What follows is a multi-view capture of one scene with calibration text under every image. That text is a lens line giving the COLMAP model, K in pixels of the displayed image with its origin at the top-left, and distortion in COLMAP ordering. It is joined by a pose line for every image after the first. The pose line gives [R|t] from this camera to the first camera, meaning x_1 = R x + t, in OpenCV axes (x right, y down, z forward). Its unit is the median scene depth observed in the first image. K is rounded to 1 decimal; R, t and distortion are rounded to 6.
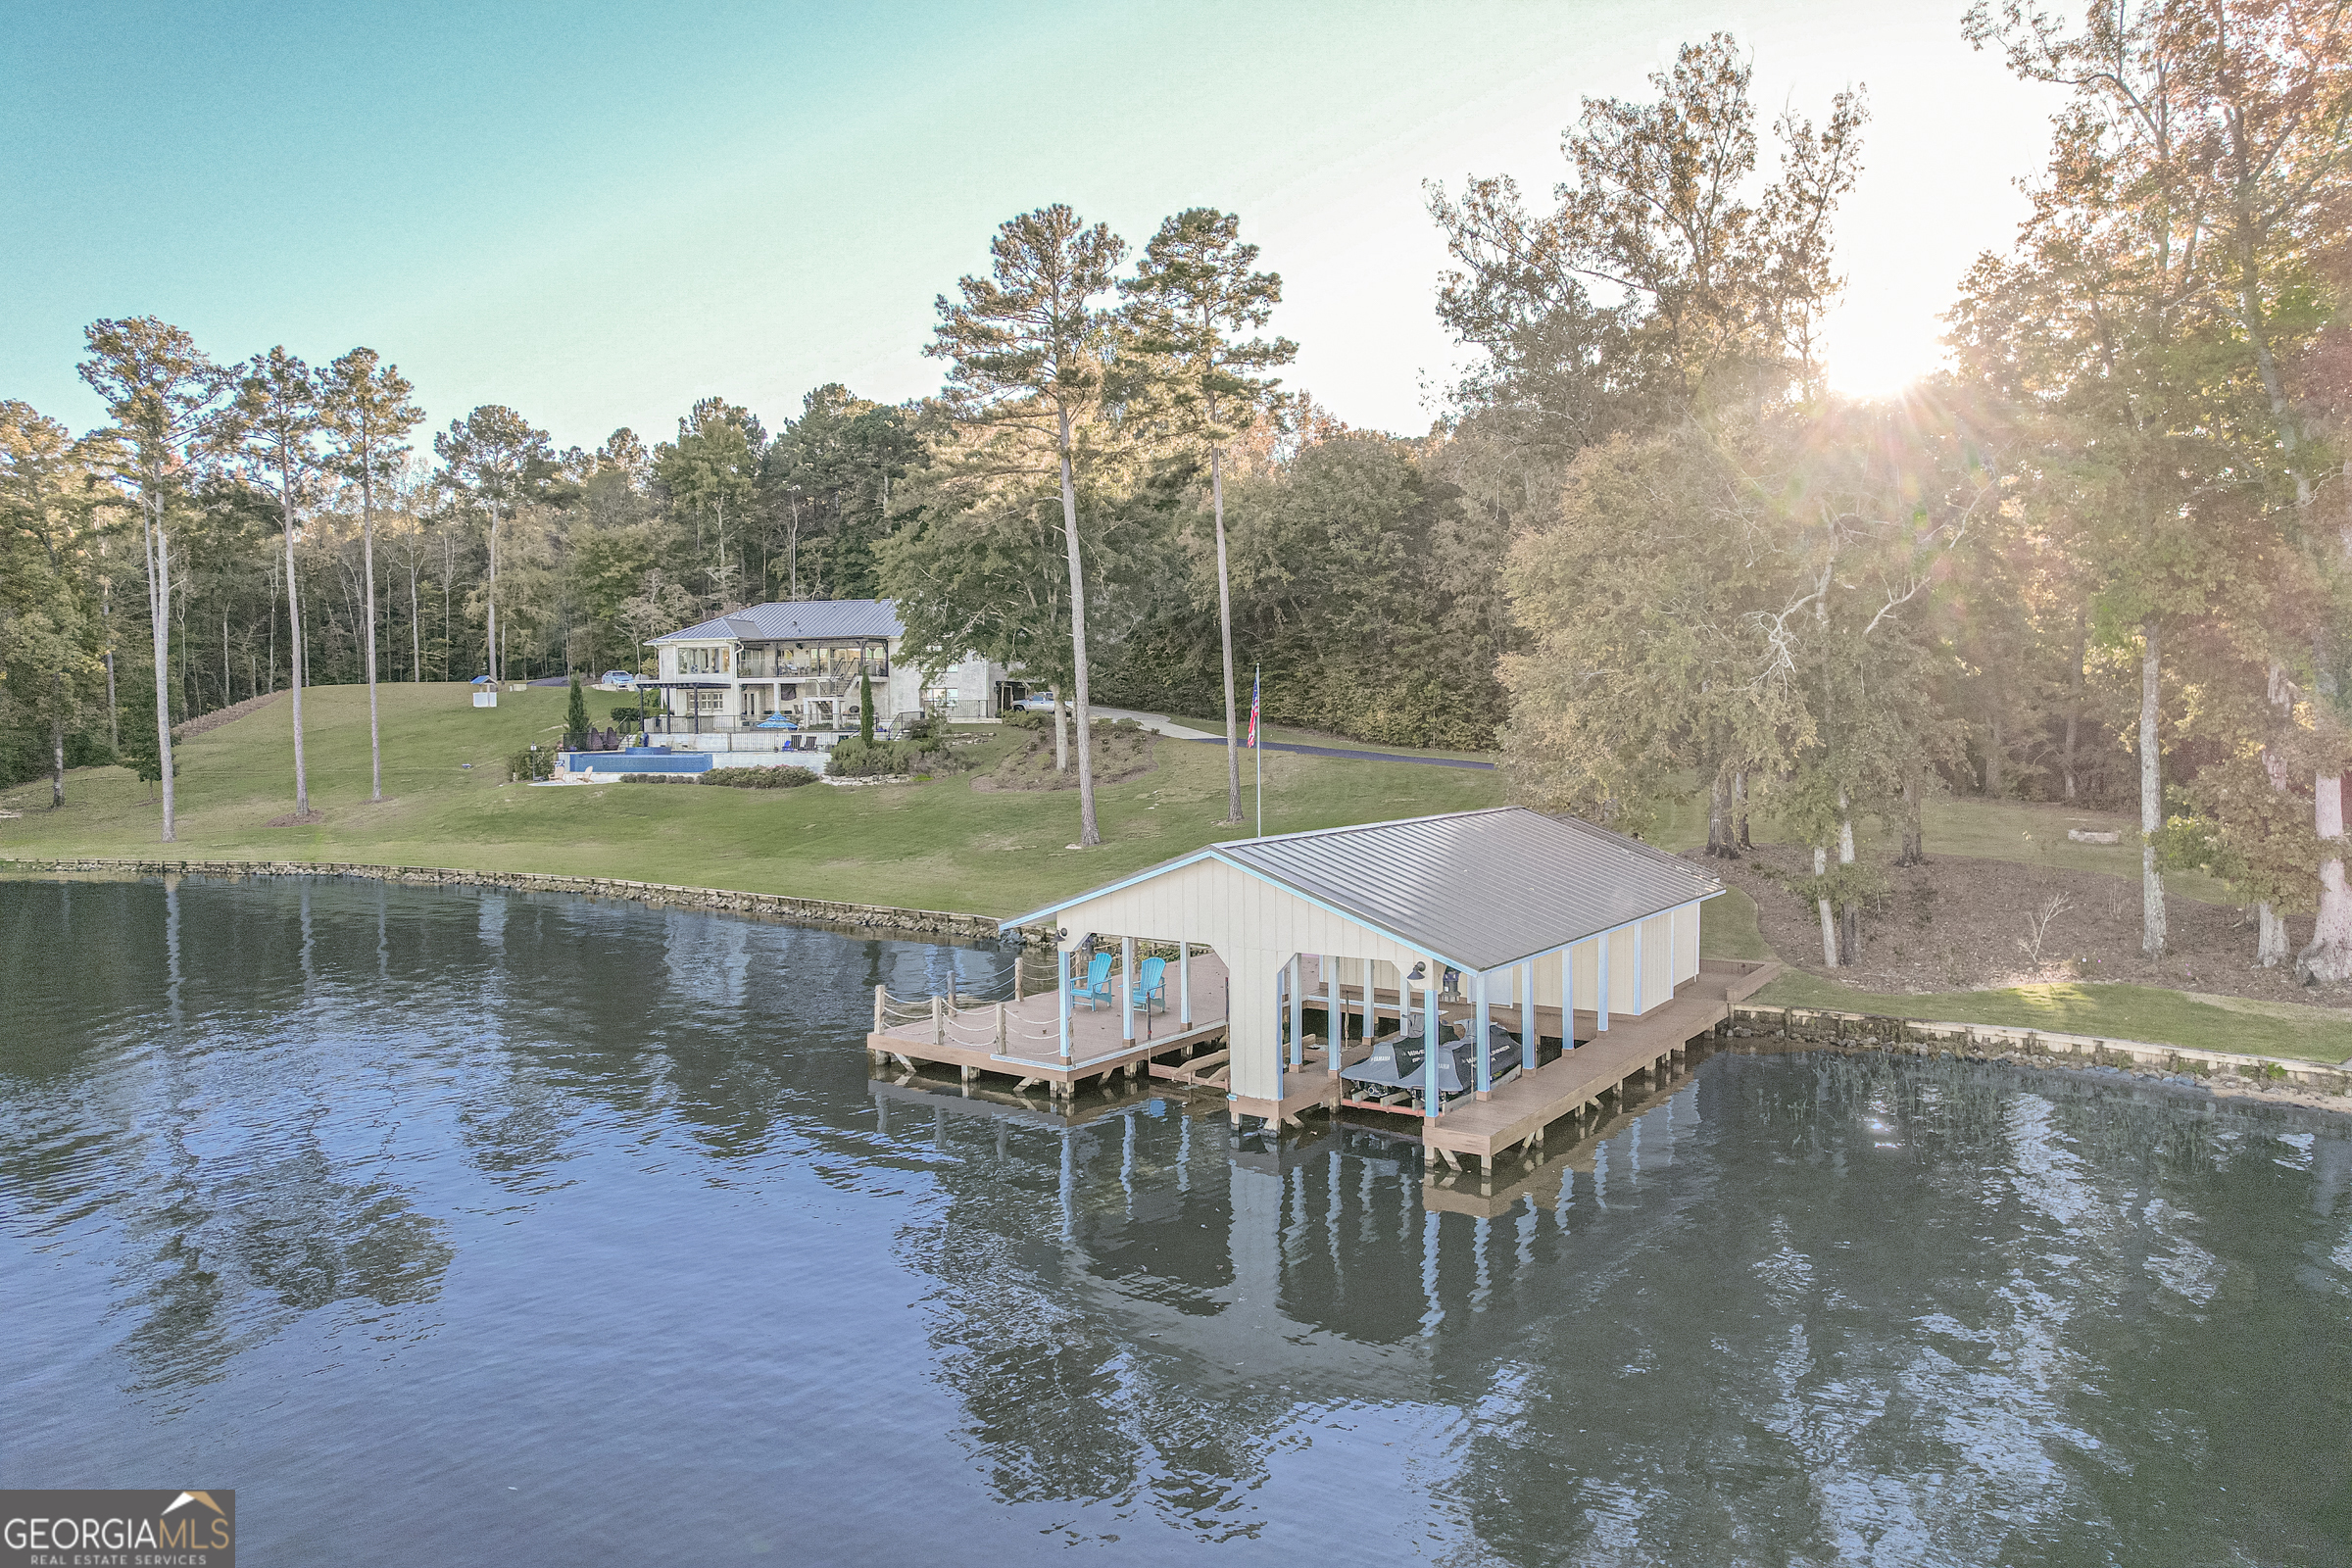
lens RADIAL K [[1516.4, 0, 1183.6], [0, 1516.4, 780.9], [0, 0, 1]] dist [-0.077081, 0.072376]
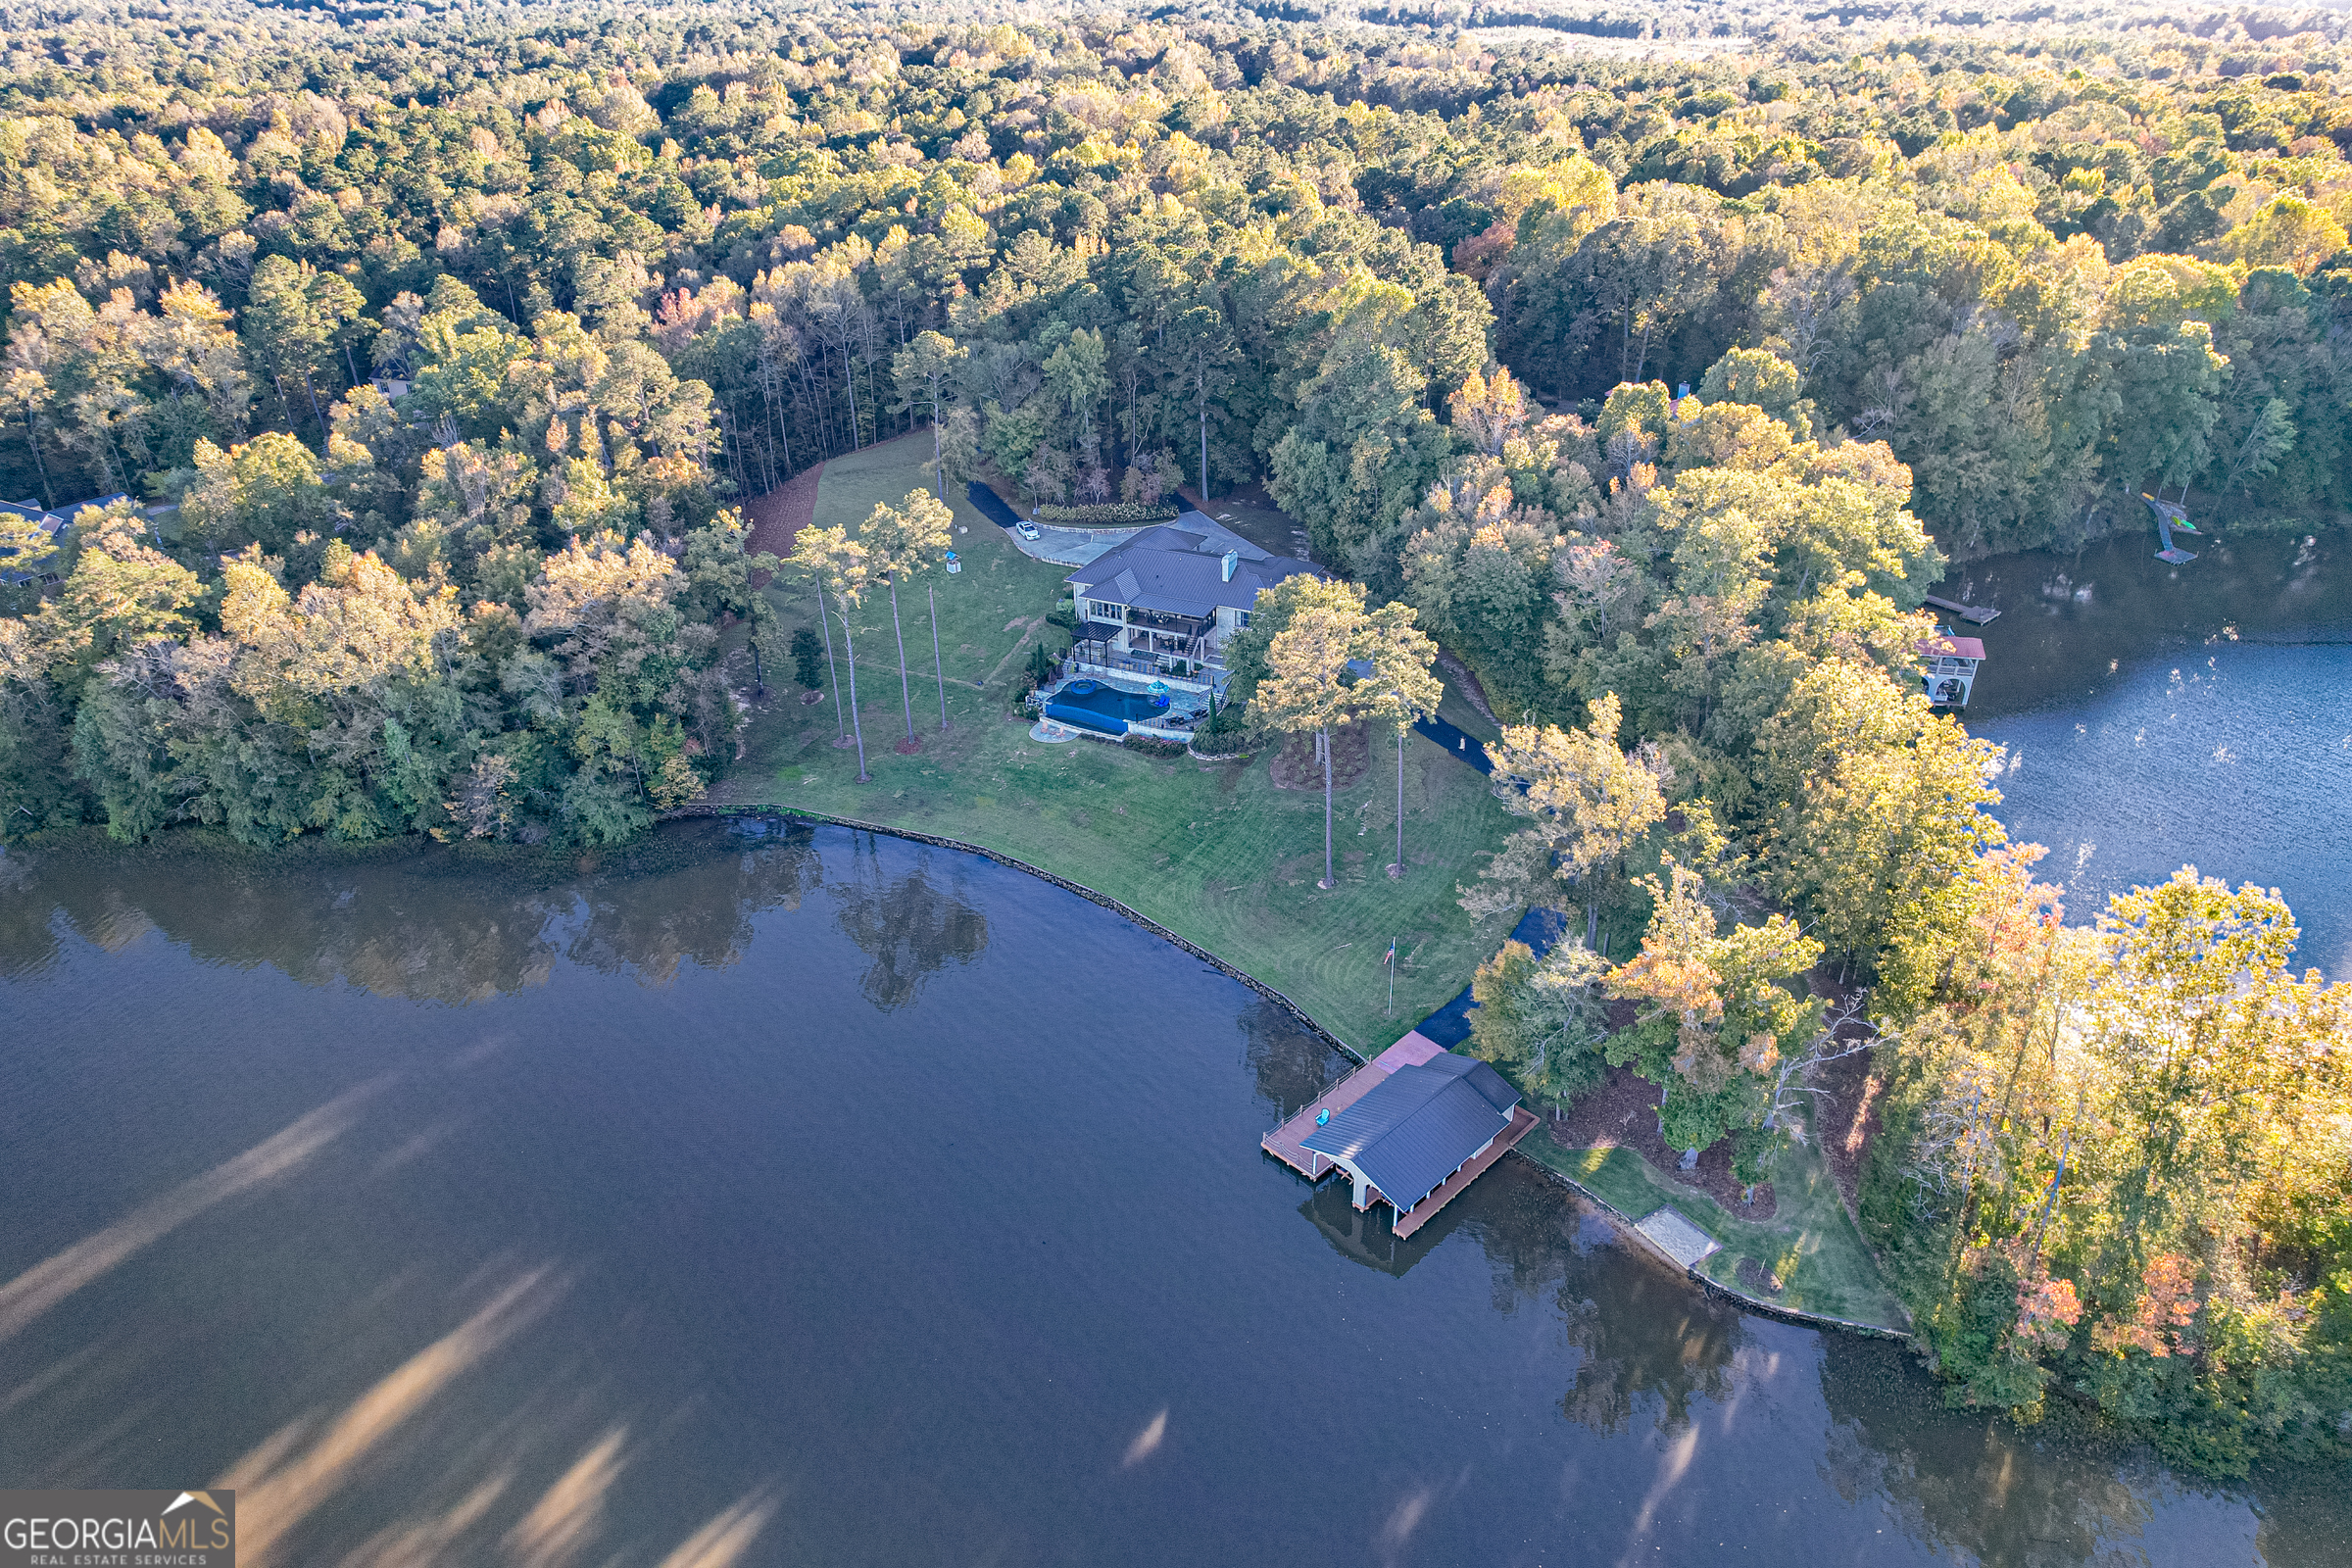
lens RADIAL K [[1516.4, 0, 1181.8], [0, 1516.4, 780.8], [0, 0, 1]] dist [-0.077081, 0.072376]
pose [[0.986237, 0.078445, -0.145542, 0.021508], [-0.005990, 0.896653, 0.442694, -0.655674], [0.165228, -0.435729, 0.884782, -0.551131]]
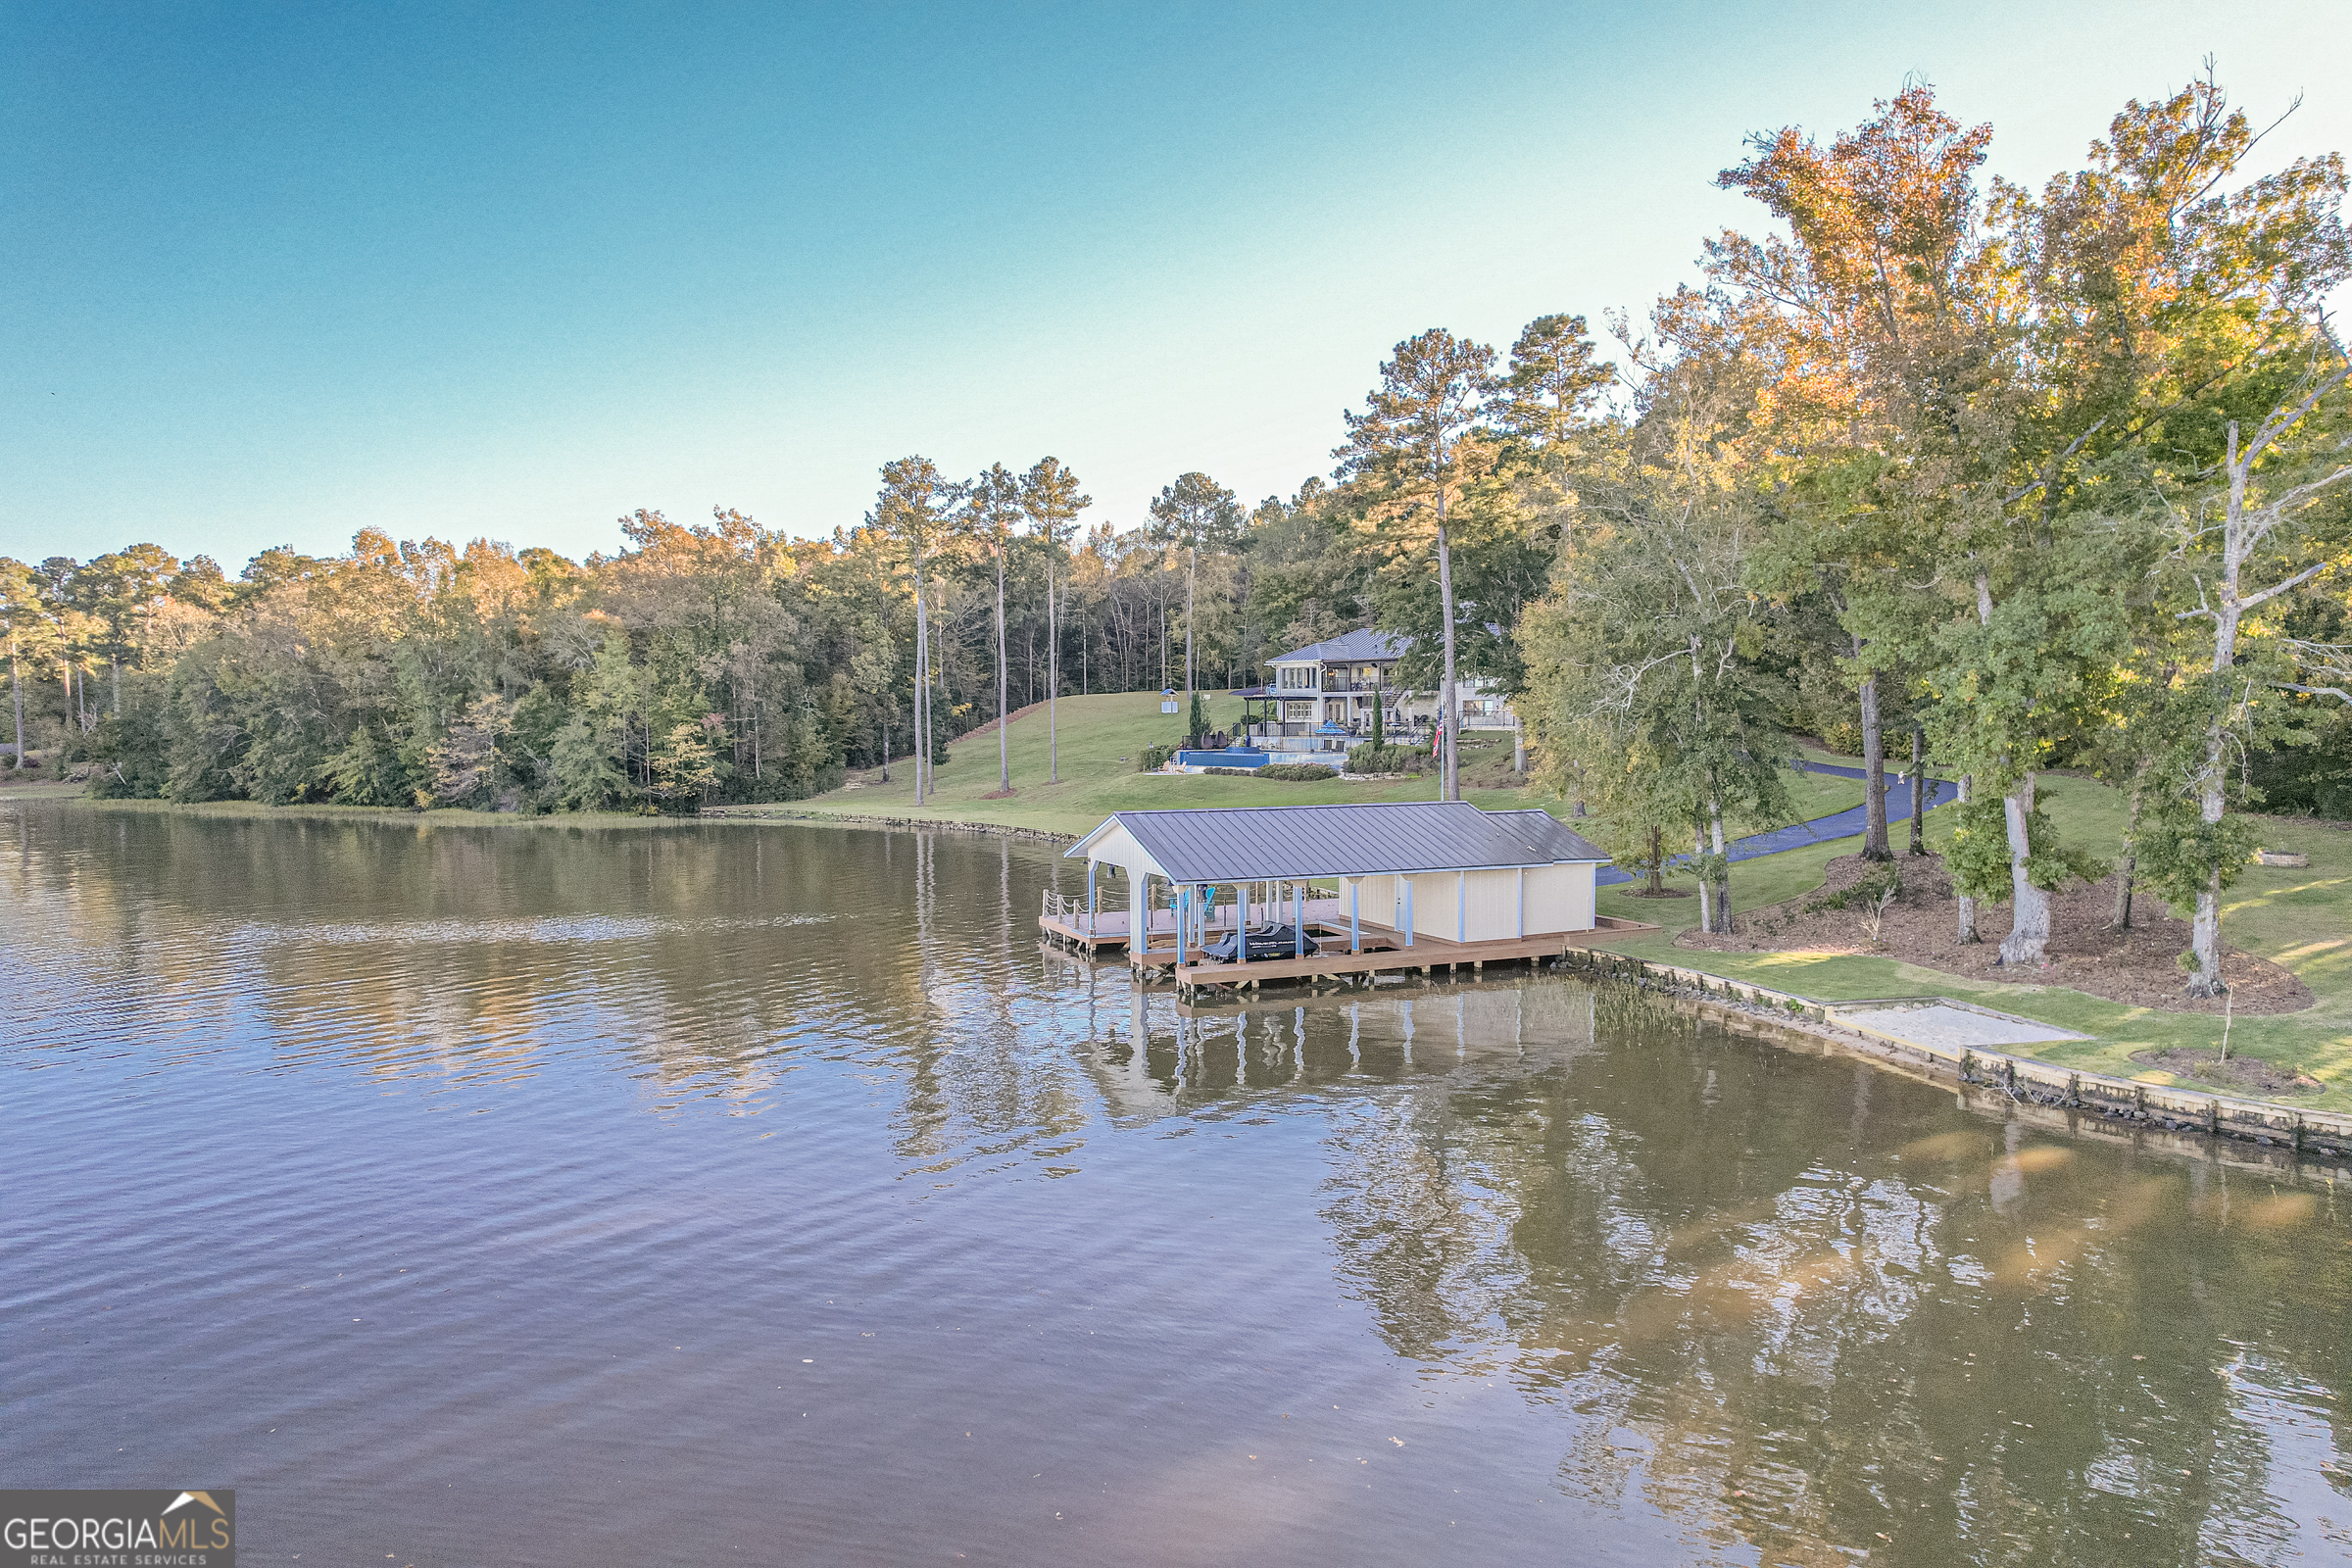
lens RADIAL K [[1516.4, 0, 1181.7], [0, 1516.4, 781.9], [0, 0, 1]] dist [-0.077081, 0.072376]
pose [[0.858827, 0.025824, -0.511615, 0.242831], [-0.024829, 0.999653, 0.008779, -0.002693], [0.511664, 0.005163, 0.859170, -0.127151]]
